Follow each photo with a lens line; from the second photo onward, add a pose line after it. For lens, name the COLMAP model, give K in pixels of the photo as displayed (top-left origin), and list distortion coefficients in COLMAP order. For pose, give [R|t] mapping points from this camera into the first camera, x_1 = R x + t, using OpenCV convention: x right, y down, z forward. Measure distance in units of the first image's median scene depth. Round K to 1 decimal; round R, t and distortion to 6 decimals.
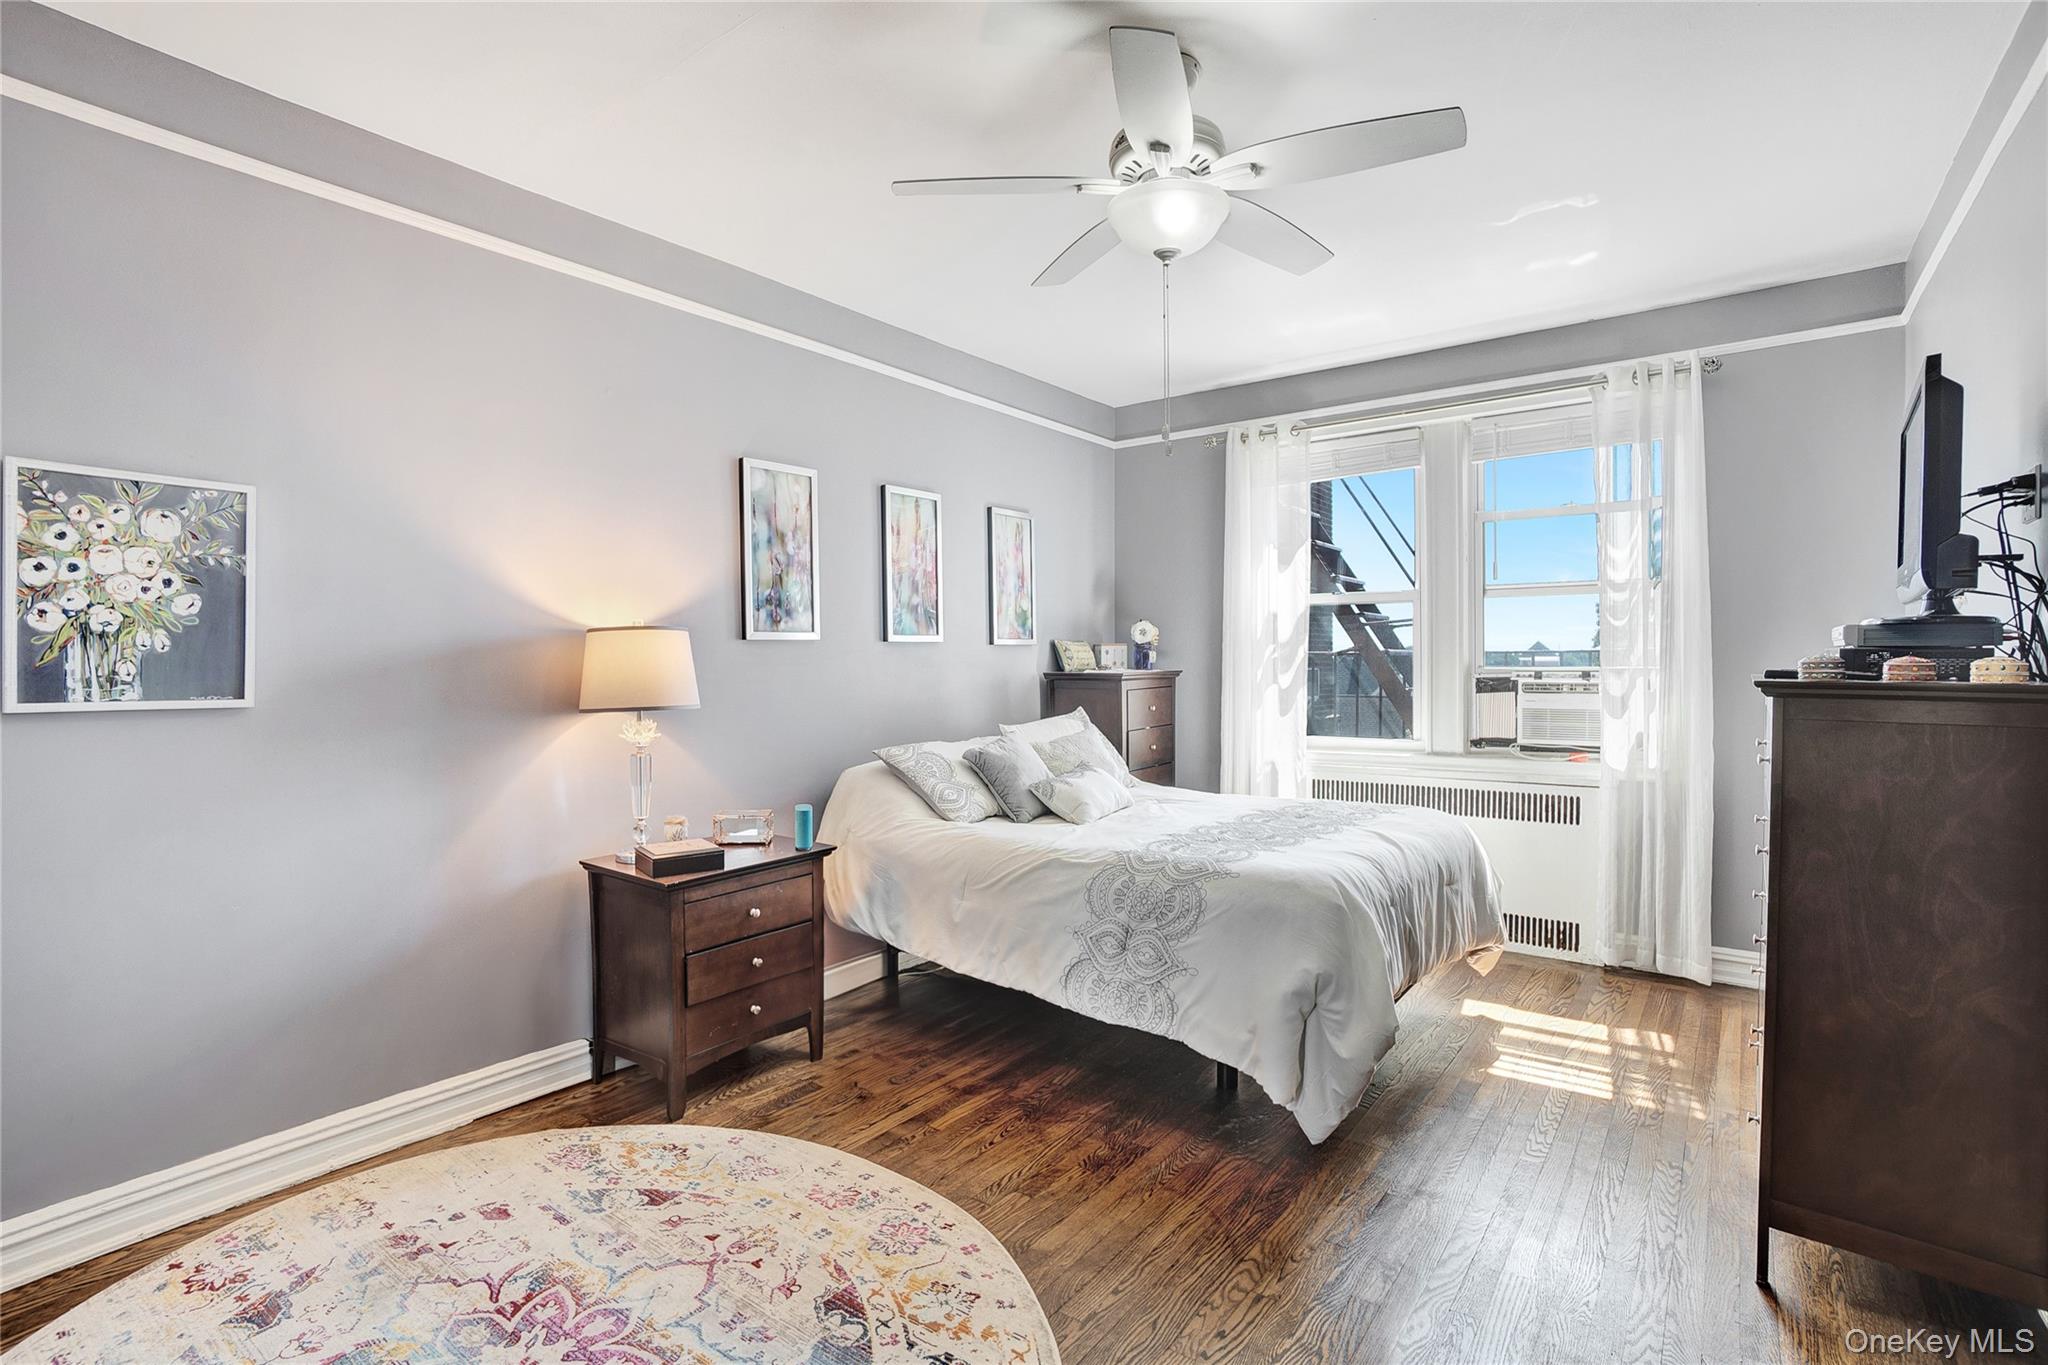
lens RADIAL K [[994.2, 0, 1012.7], [0, 994.2, 674.9], [0, 0, 1]] dist [-0.002305, 0.000265]
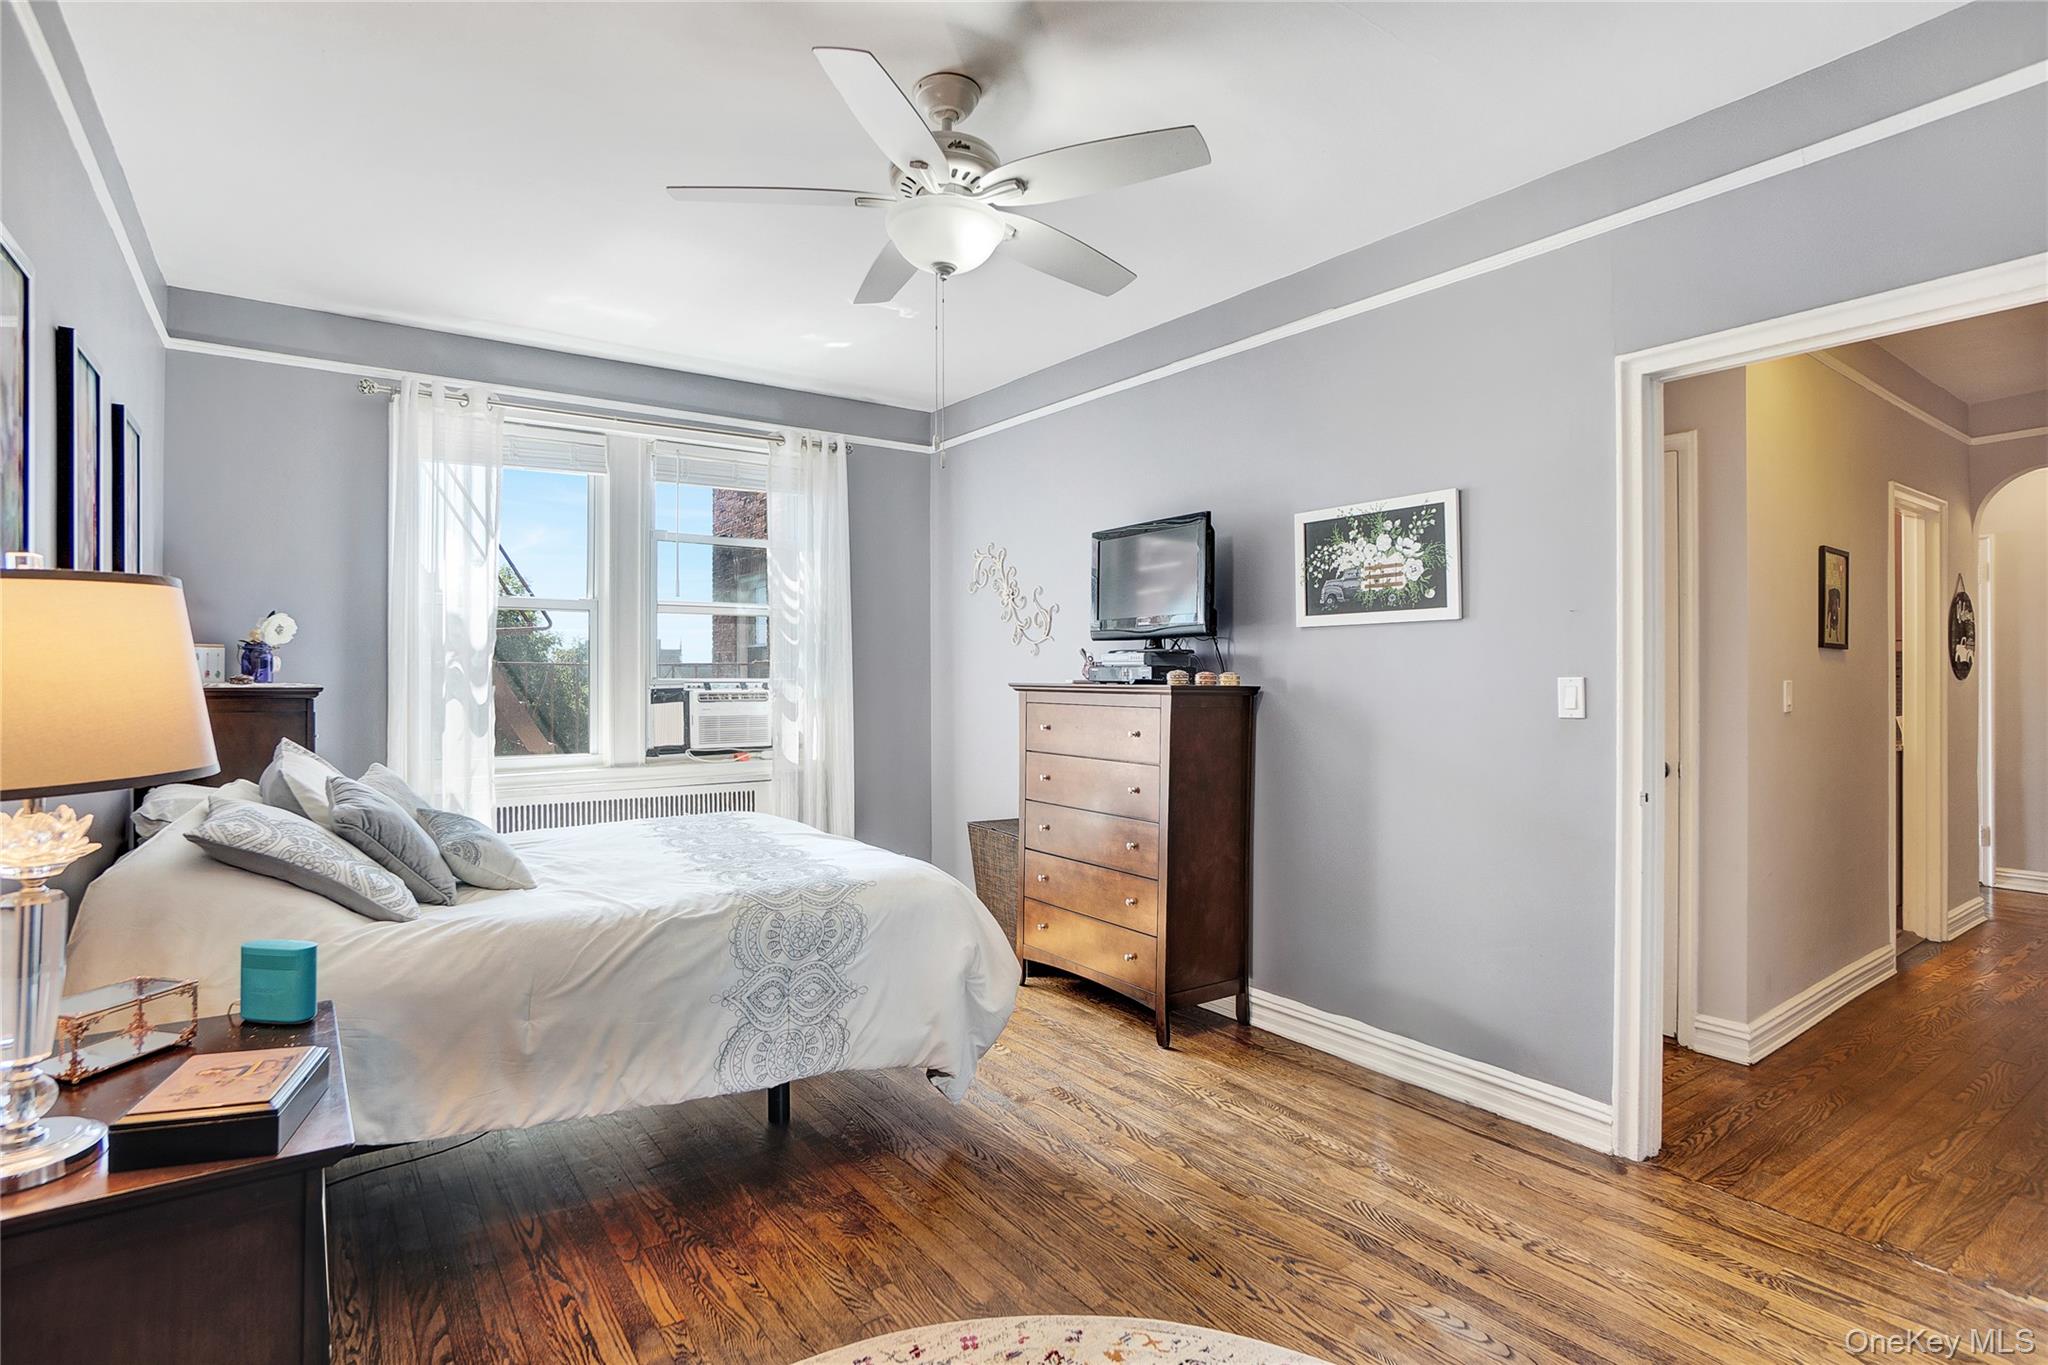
lens RADIAL K [[994.2, 0, 1012.7], [0, 994.2, 674.9], [0, 0, 1]] dist [-0.002305, 0.000265]
pose [[0.315356, 0.001816, 0.948972, -0.620853], [0.011989, 0.999911, -0.005898, -0.001994], [-0.948898, 0.013237, 0.315306, 0.490662]]
